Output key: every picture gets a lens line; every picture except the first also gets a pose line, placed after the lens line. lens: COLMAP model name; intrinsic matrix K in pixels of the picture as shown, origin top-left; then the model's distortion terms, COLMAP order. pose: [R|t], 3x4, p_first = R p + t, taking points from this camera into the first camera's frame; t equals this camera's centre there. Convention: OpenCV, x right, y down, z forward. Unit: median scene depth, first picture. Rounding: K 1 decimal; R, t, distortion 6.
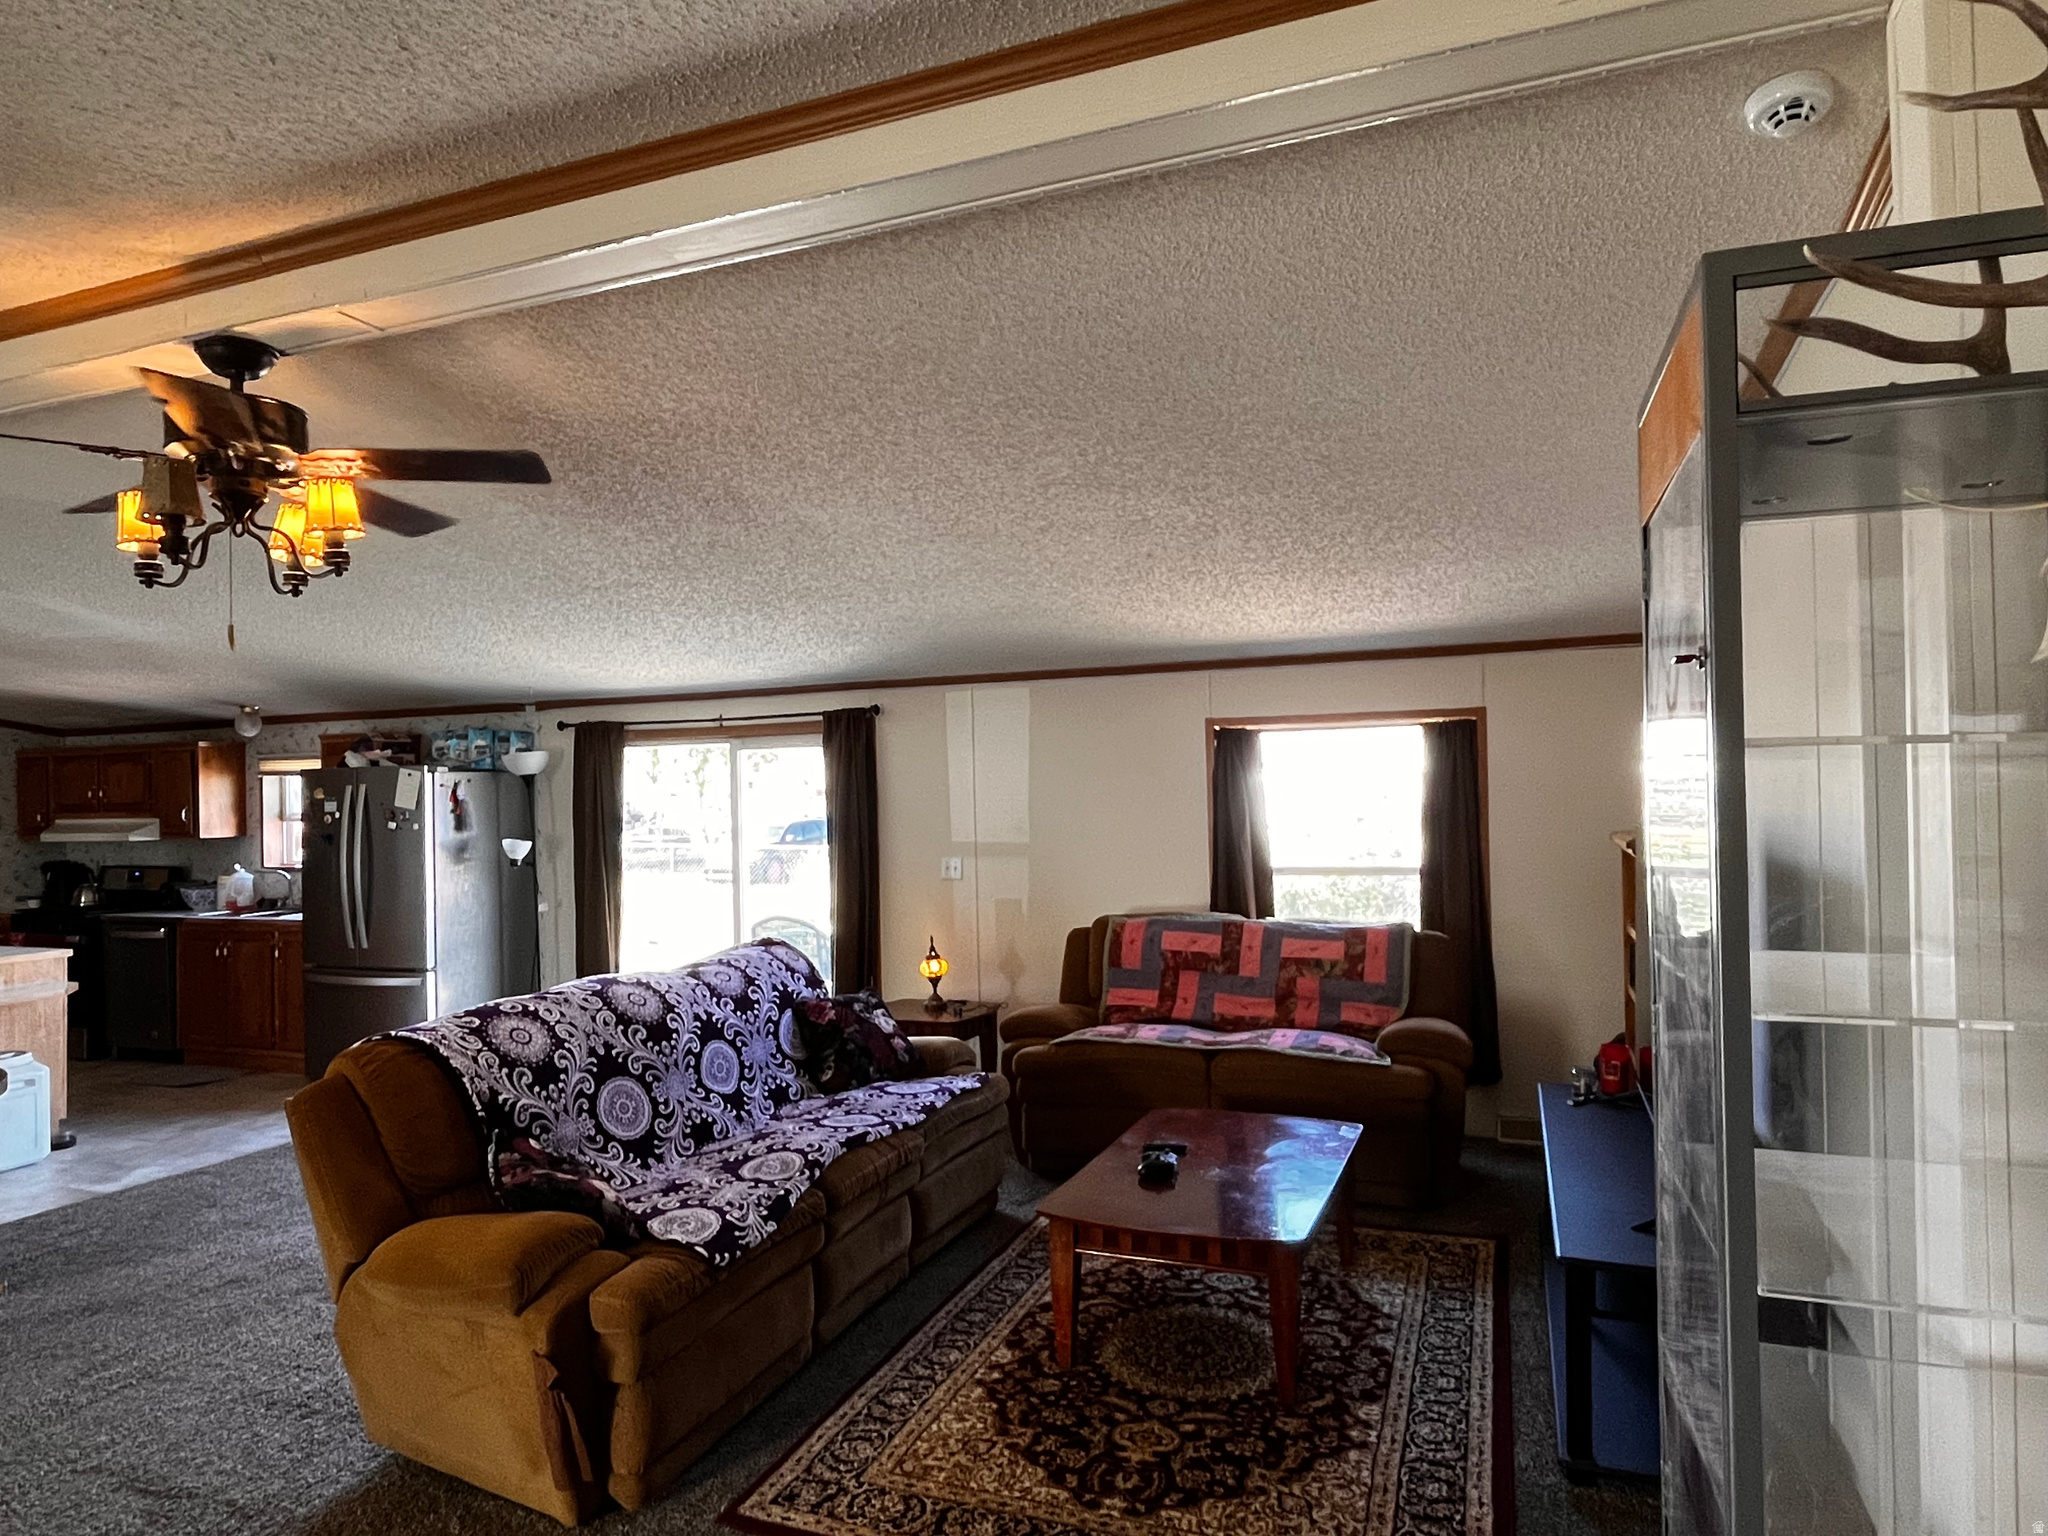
lens RADIAL K [[1254.9, 0, 1024.0], [0, 1254.9, 768.0], [0, 0, 1]] dist [-0.000800, -0.002289]
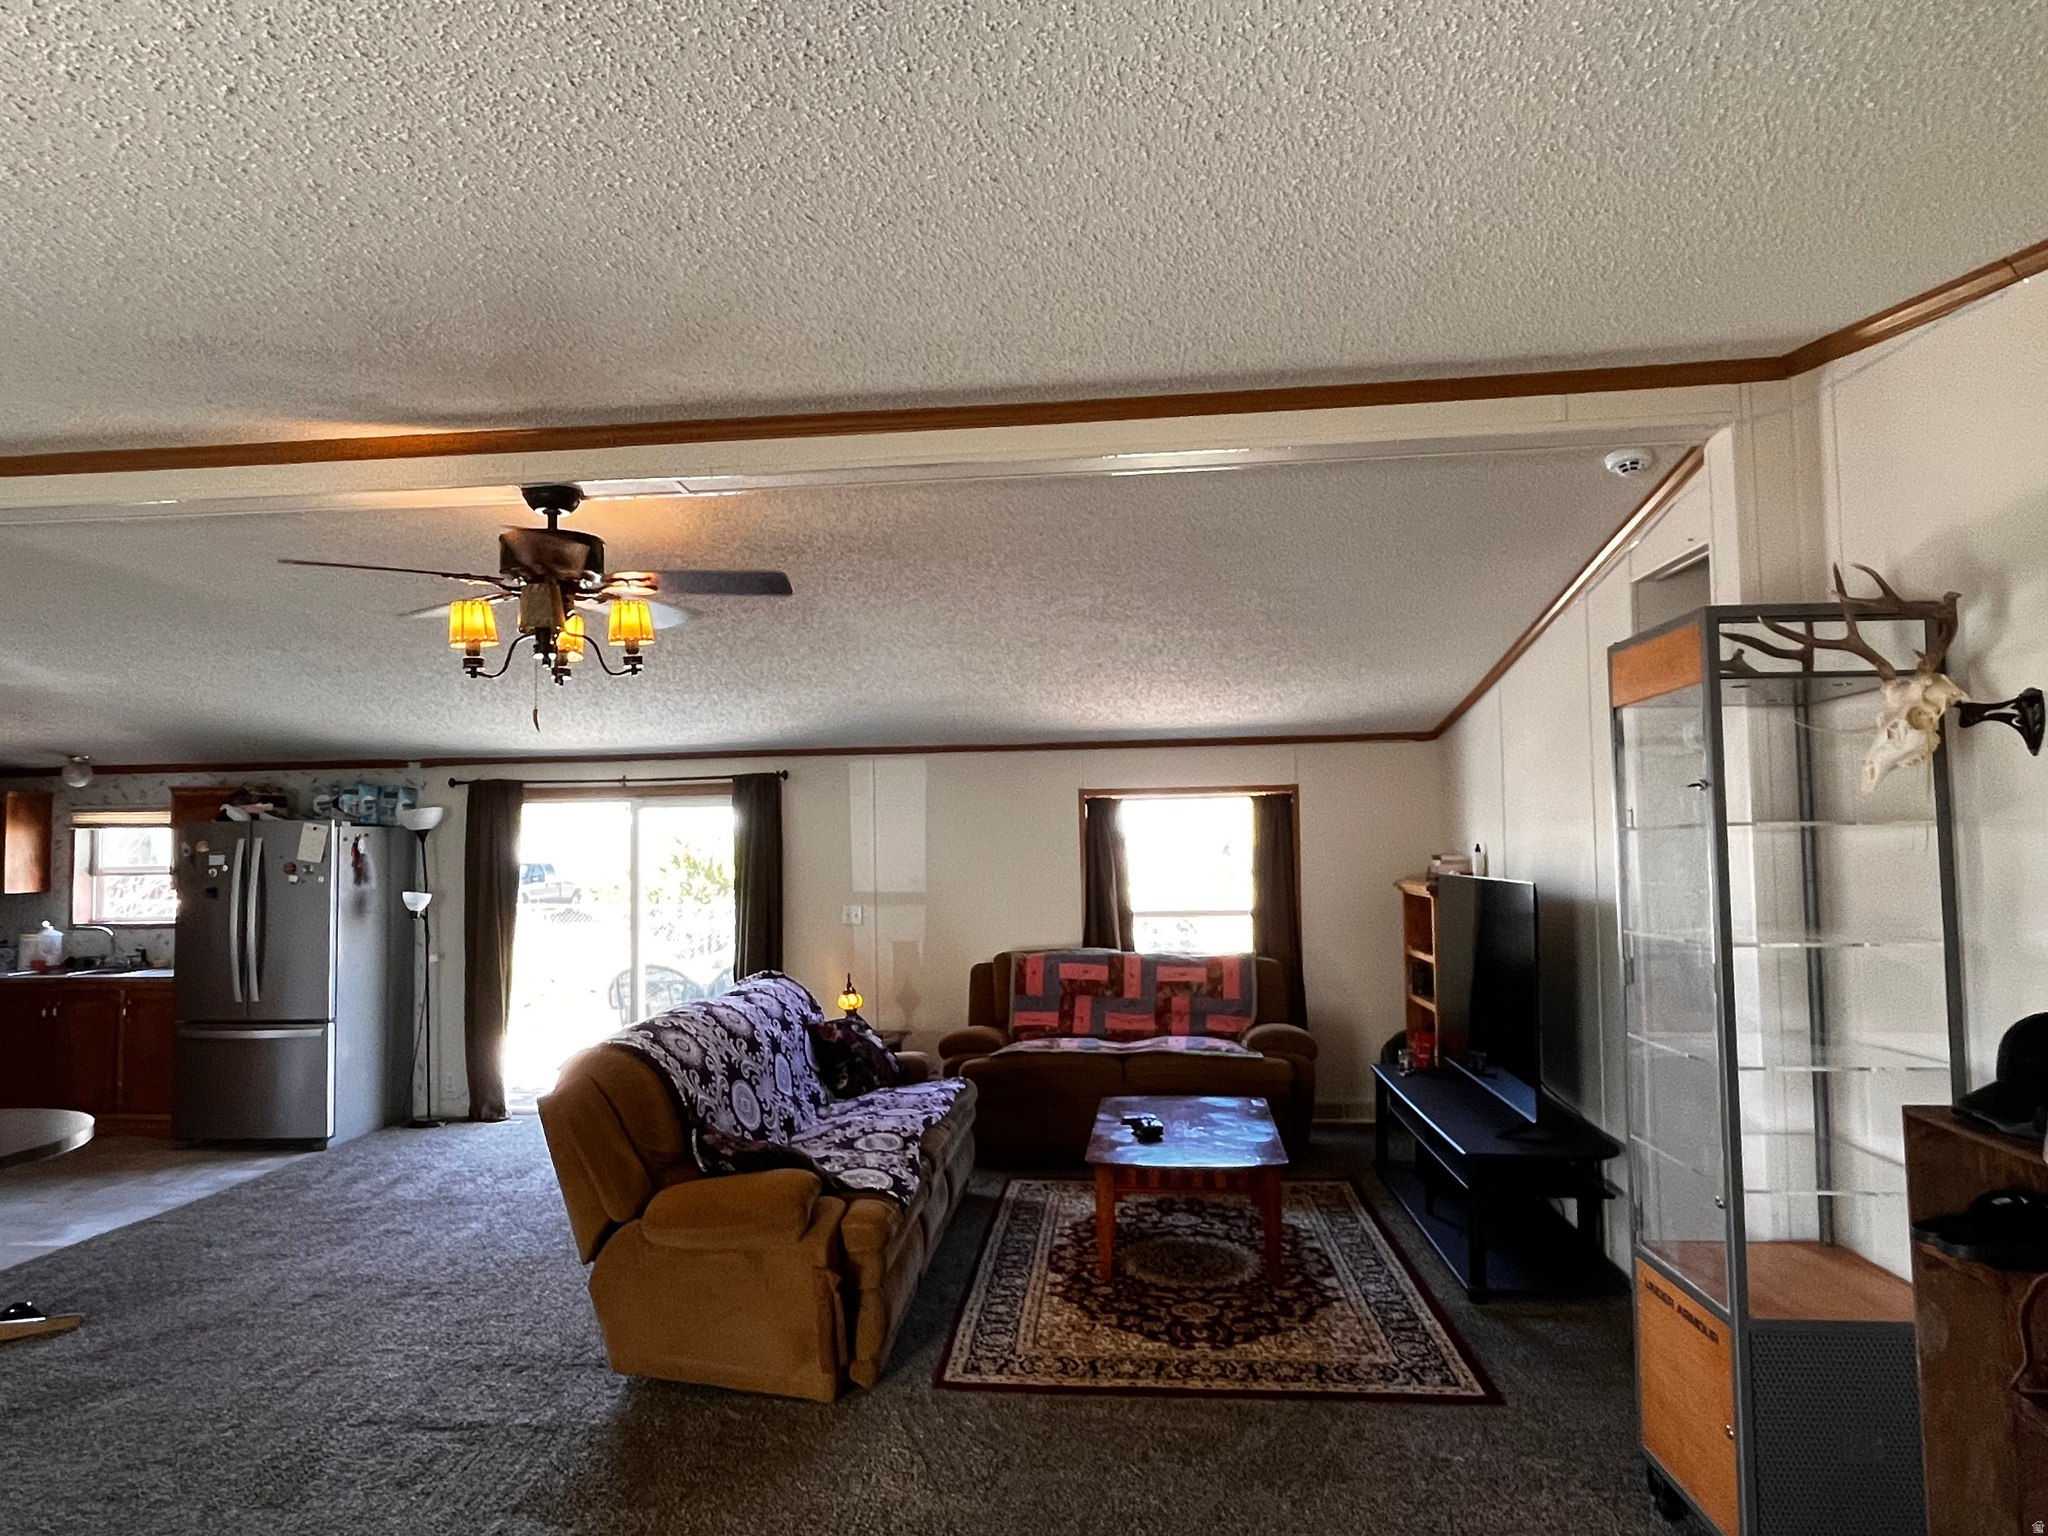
lens RADIAL K [[1254.9, 0, 1024.0], [0, 1254.9, 768.0], [0, 0, 1]] dist [-0.000800, -0.002289]
pose [[0.961878, 0.022846, 0.272524, -0.268361], [-0.009938, 0.998766, -0.048651, -0.000134], [-0.273299, 0.044088, 0.960918, -0.177553]]
